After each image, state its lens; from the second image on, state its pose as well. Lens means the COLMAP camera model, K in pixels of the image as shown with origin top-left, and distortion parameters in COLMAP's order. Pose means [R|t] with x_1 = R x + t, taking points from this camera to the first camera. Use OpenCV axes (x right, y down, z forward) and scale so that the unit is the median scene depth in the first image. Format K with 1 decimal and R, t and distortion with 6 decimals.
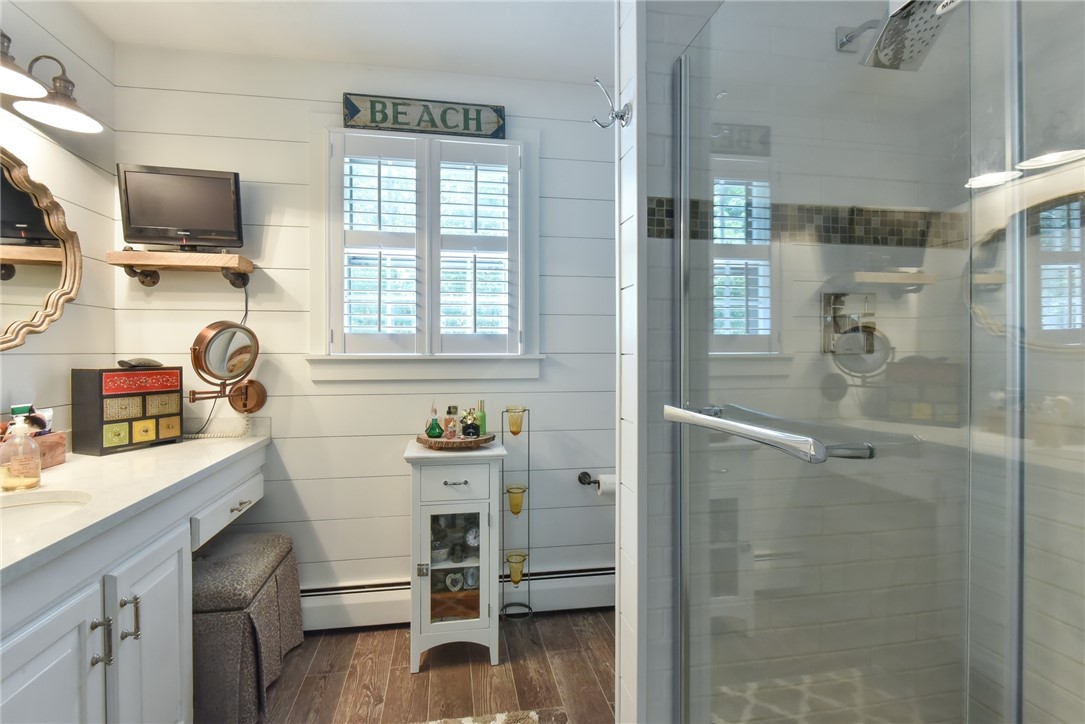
lens RADIAL K [[501.8, 0, 540.7], [0, 501.8, 359.6], [0, 0, 1]] dist [0.002855, 0.000159]
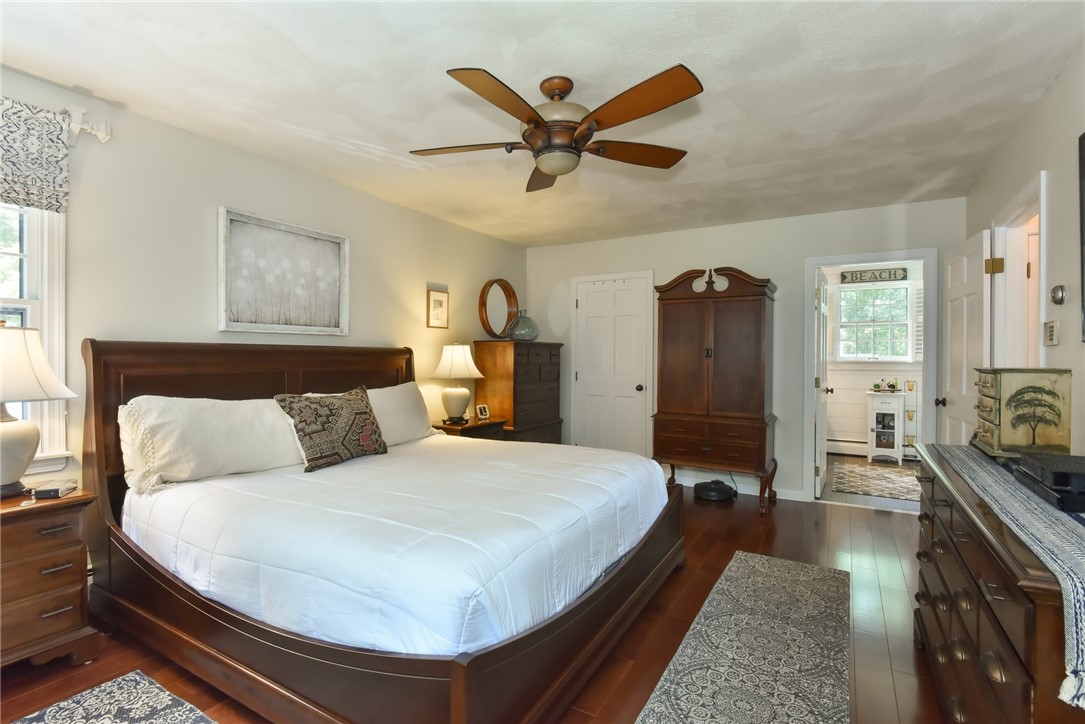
lens RADIAL K [[523.3, 0, 540.1], [0, 523.3, 360.9], [0, 0, 1]] dist [-0.005601, -0.004793]
pose [[0.761795, 0.007217, -0.647778, 0.255776], [-0.007396, 0.999970, 0.002443, -0.000893], [0.647776, 0.002930, 0.761825, -2.519655]]
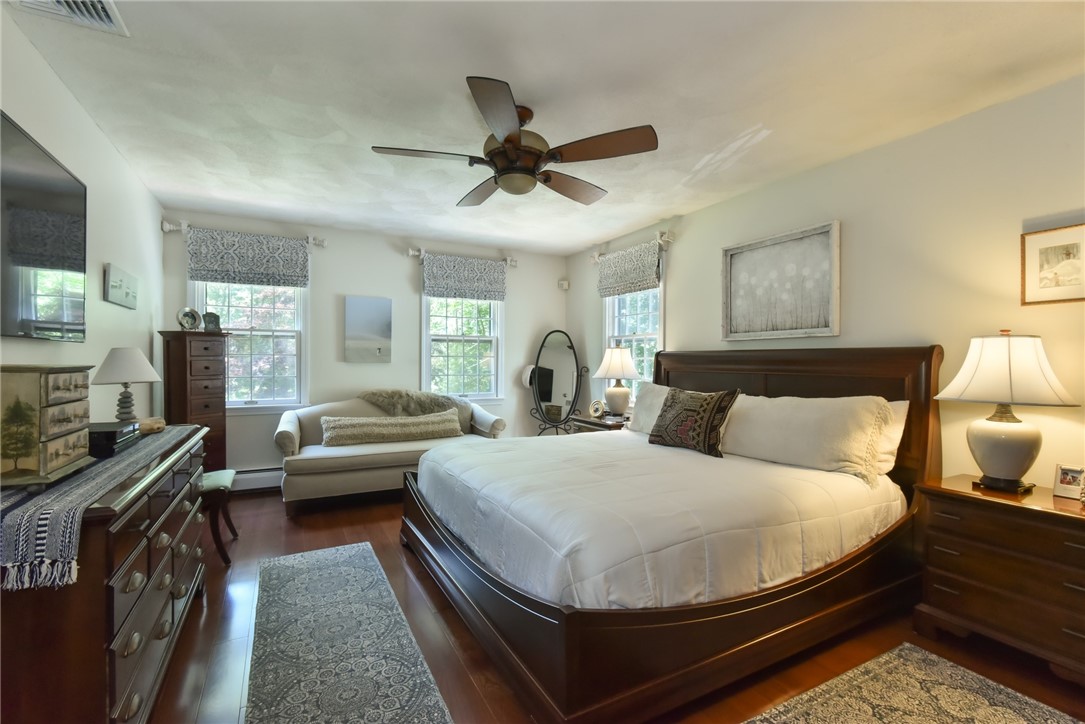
lens RADIAL K [[501.8, 0, 547.4], [0, 501.8, 361.7], [0, 0, 1]] dist [0.002855, 0.000159]
pose [[-0.954040, -0.001203, -0.299677, -1.107339], [-0.004539, 0.999935, 0.010436, -0.039451], [0.299645, 0.011317, -0.953984, 4.277431]]
